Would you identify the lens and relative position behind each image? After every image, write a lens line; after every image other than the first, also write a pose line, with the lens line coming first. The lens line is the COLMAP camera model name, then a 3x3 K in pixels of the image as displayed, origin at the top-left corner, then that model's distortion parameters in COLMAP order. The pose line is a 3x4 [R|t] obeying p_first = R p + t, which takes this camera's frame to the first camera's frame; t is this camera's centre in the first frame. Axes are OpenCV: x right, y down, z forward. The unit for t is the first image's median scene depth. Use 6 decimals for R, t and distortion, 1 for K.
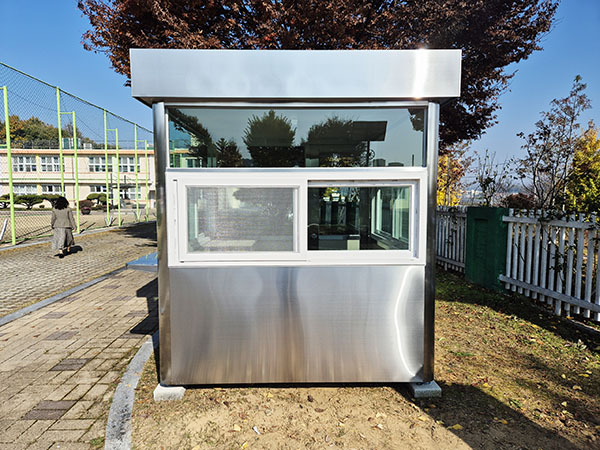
lens RADIAL K [[399.3, 0, 295.9], [0, 399.3, 224.5], [0, 0, 1]] dist [0.055641, -0.028519]
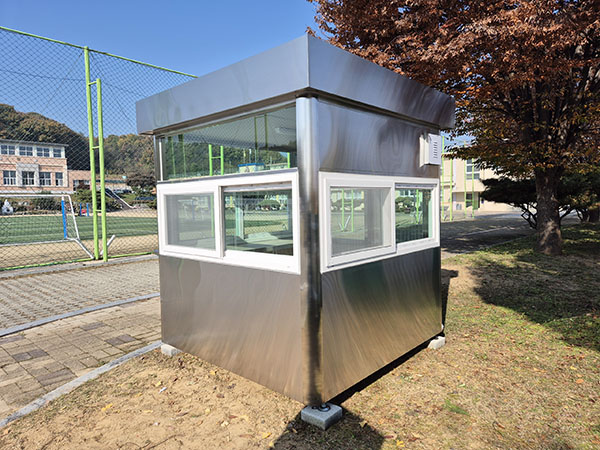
lens RADIAL K [[399.3, 0, 302.0], [0, 399.3, 216.2], [0, 0, 1]] dist [0.055641, -0.028519]
pose [[0.723710, 0.011322, -0.690012, 0.906125], [-0.029159, 0.999474, -0.014183, -0.016911], [0.689488, 0.030384, 0.723659, 0.322561]]
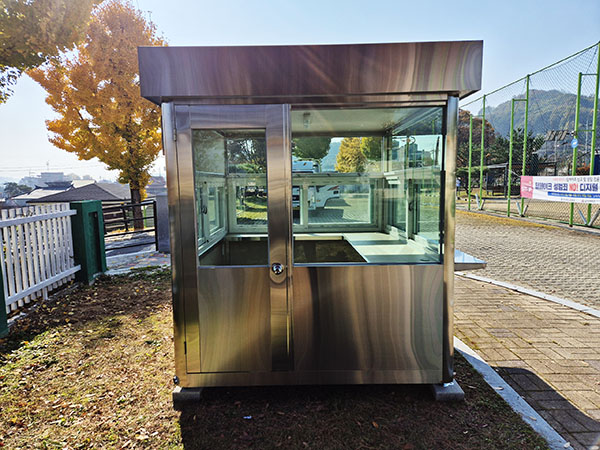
lens RADIAL K [[399.3, 0, 298.3], [0, 399.3, 225.7], [0, 0, 1]] dist [0.055641, -0.028519]
pose [[-0.999748, 0.014262, 0.017331, 0.007358], [0.017163, 0.983365, 0.180826, -0.215633], [-0.014464, 0.181078, -0.983362, 2.507453]]
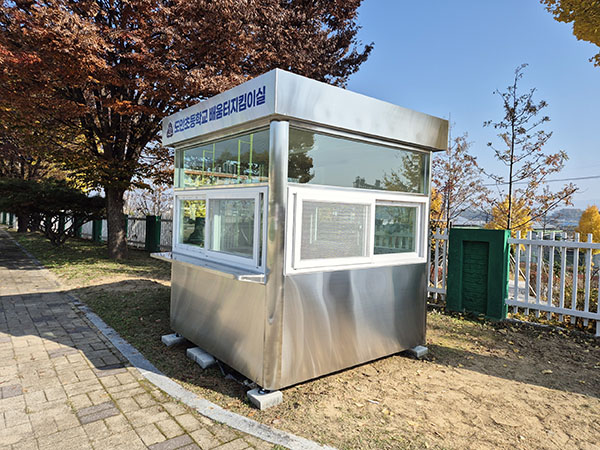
lens RADIAL K [[399.3, 0, 302.9], [0, 399.3, 223.4], [0, 0, 1]] dist [0.055641, -0.028519]
pose [[0.788570, 0.011430, 0.614839, -0.872692], [0.013779, 0.999248, -0.036249, 0.008099], [-0.614791, 0.037057, 0.787819, 0.123850]]
